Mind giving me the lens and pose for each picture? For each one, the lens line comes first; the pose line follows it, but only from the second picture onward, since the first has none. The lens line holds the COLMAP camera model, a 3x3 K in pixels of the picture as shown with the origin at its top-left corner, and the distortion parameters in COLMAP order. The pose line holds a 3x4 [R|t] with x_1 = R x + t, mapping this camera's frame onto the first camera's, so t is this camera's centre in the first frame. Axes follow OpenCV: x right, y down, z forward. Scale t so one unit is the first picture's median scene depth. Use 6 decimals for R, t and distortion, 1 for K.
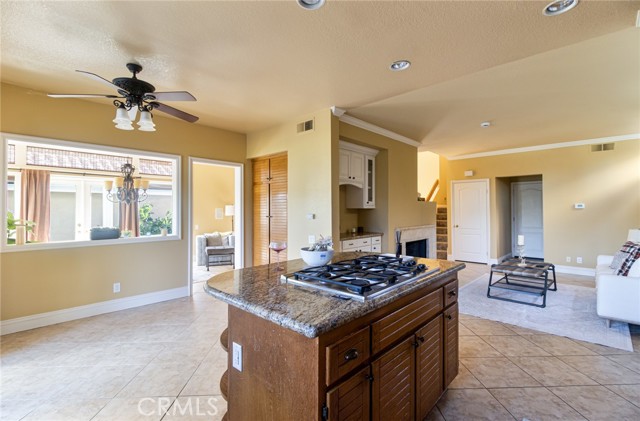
lens RADIAL K [[294.2, 0, 320.9], [0, 294.2, 207.1], [0, 0, 1]] dist [-0.000914, -0.002411]
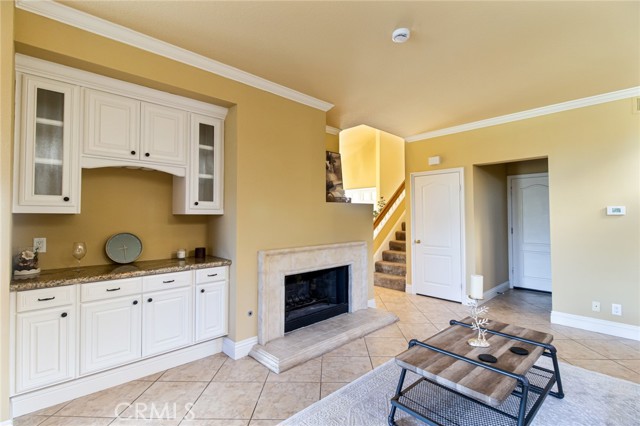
lens RADIAL K [[294.2, 0, 325.5], [0, 294.2, 209.7], [0, 0, 1]] dist [-0.000914, -0.002411]
pose [[0.998333, 0.000545, -0.057712, 0.376228], [-0.001251, 0.999925, -0.012186, 0.002185], [0.057701, 0.012237, 0.998259, 0.427288]]
